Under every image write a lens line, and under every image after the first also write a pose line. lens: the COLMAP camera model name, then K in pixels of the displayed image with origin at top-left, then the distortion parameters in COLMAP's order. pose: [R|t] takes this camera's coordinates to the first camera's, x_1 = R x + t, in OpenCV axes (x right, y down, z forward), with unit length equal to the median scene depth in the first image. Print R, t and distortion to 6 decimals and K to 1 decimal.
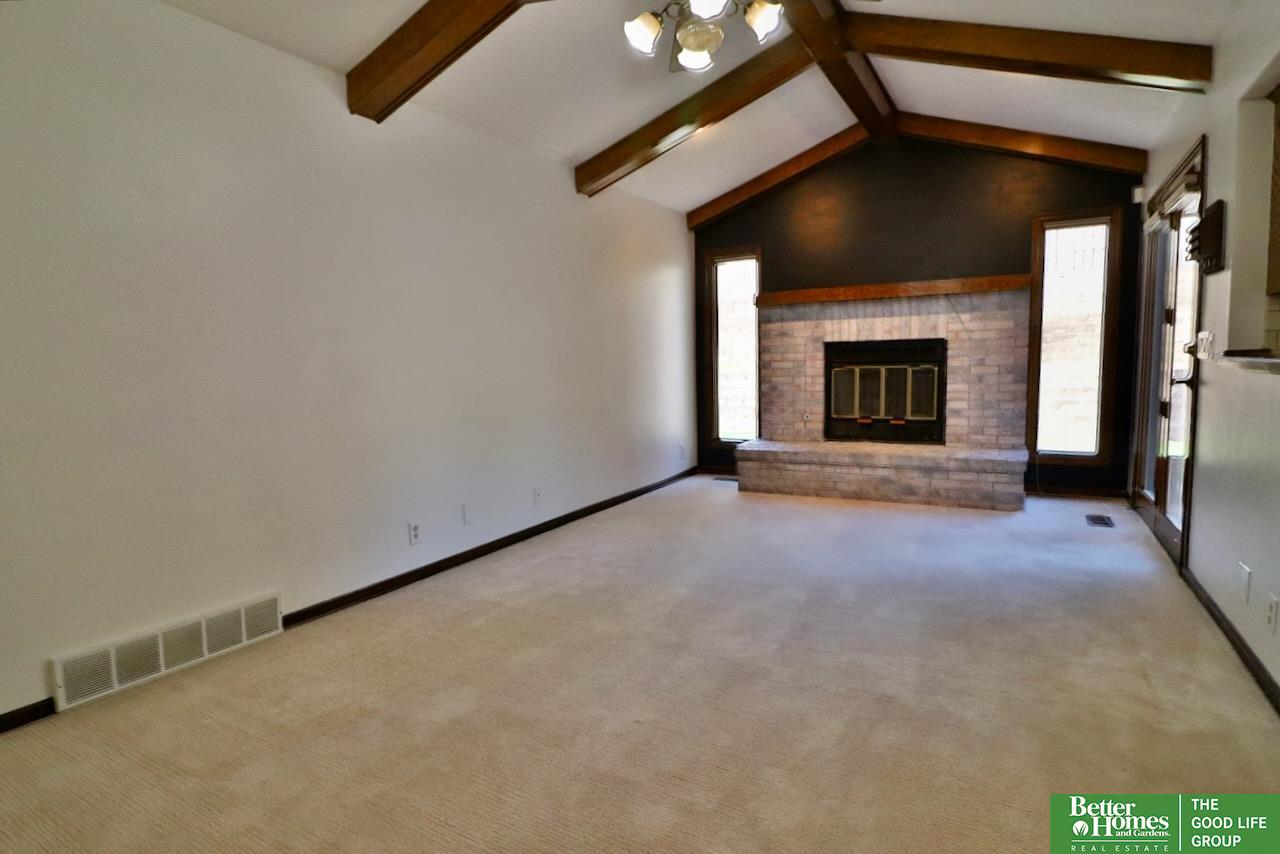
lens RADIAL K [[680.0, 0, 638.2], [0, 680.0, 432.8], [0, 0, 1]] dist [0.001067, -0.000208]
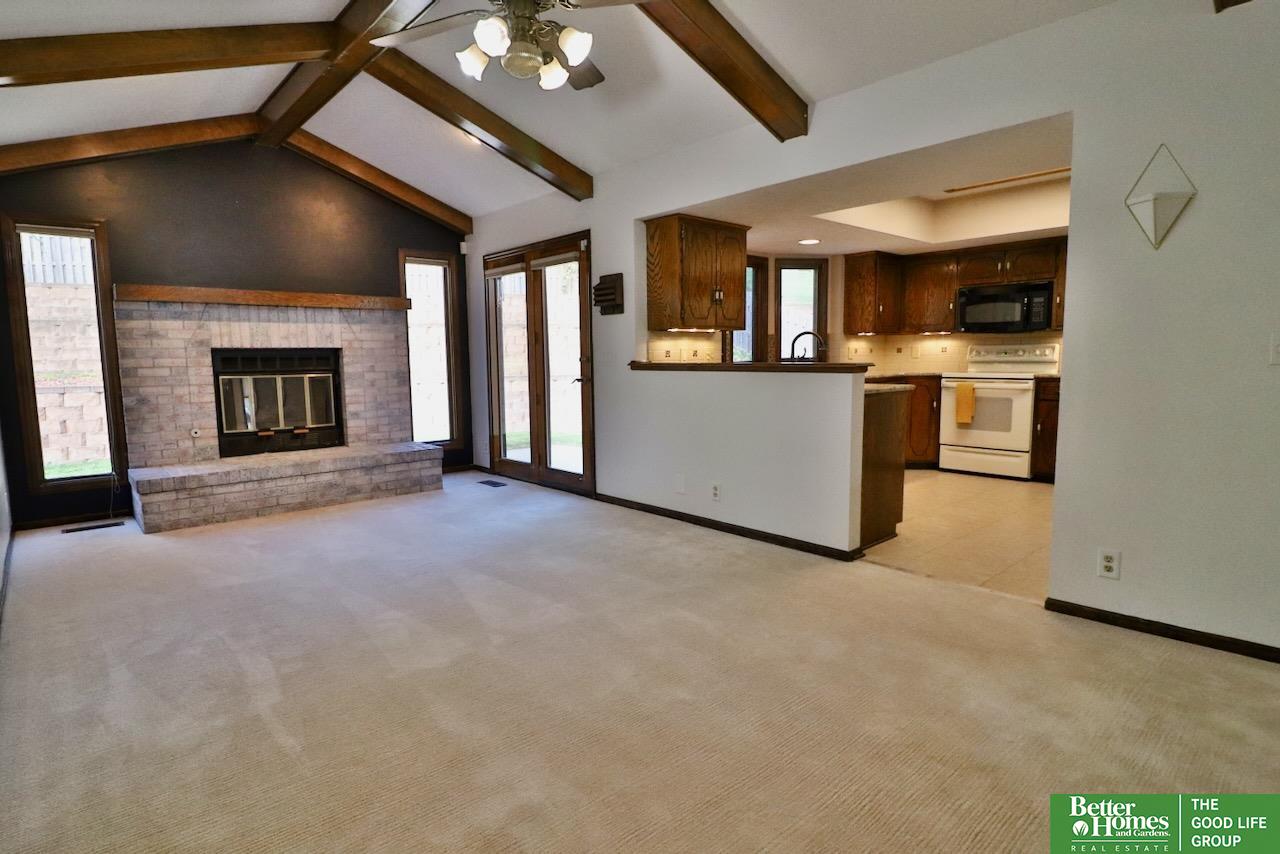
lens RADIAL K [[662.4, 0, 628.1], [0, 662.4, 428.9], [0, 0, 1]] dist [-0.002933, -0.009950]
pose [[0.326871, -0.083147, 0.941404, -0.392956], [0.102100, 0.993399, 0.052289, -0.018070], [-0.939538, 0.079025, 0.333202, 0.235750]]
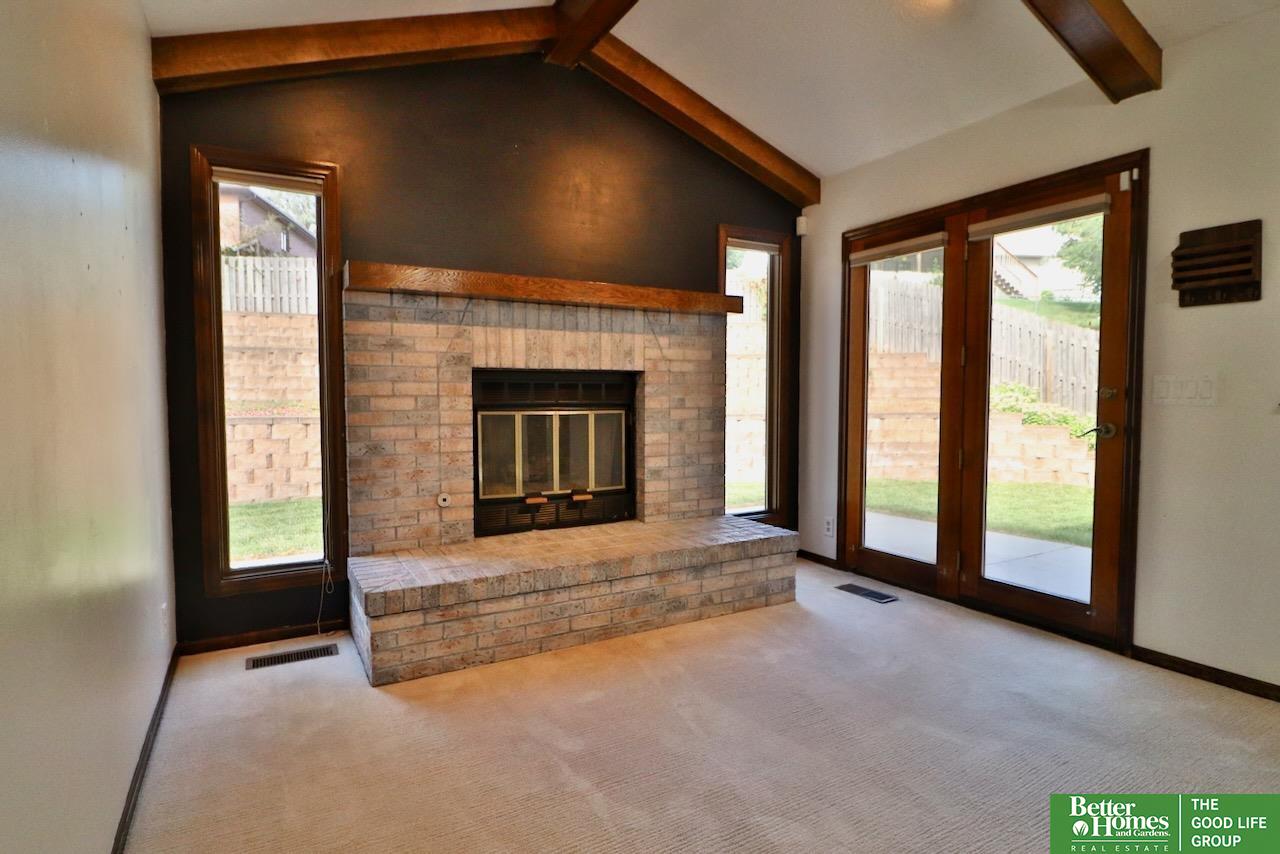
lens RADIAL K [[662.1, 0, 632.4], [0, 662.1, 425.4], [0, 0, 1]] dist [-0.005691, -0.002119]
pose [[0.519875, -0.017103, 0.854071, -0.136053], [0.076797, 0.996687, -0.026788, -0.063321], [-0.850783, 0.079516, 0.519466, 0.658062]]
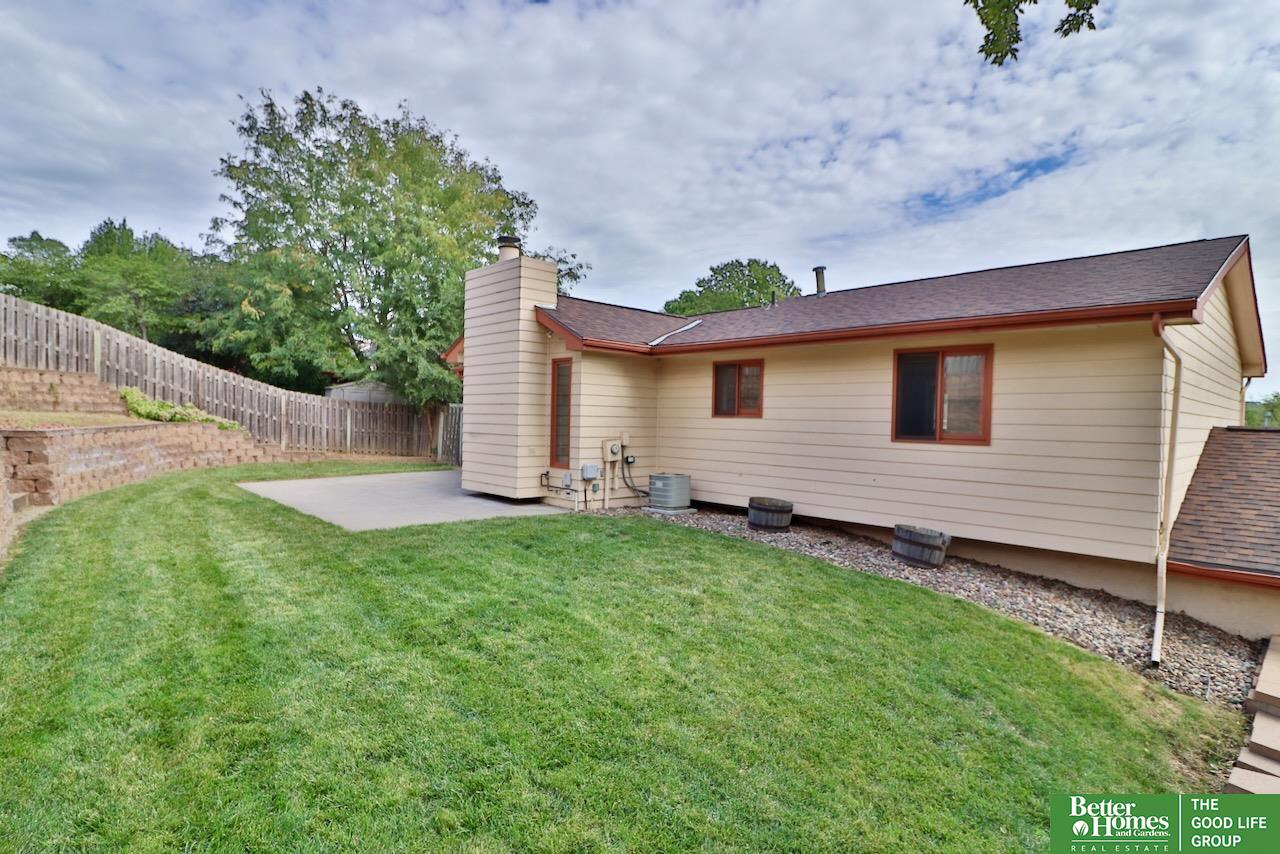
lens RADIAL K [[662.1, 0, 632.4], [0, 662.1, 425.4], [0, 0, 1]] dist [-0.005691, -0.002119]
pose [[-0.954280, 0.002220, 0.298907, -0.647503], [0.034623, 0.994063, 0.103152, -0.307122], [-0.296904, 0.108785, -0.948691, 3.107206]]
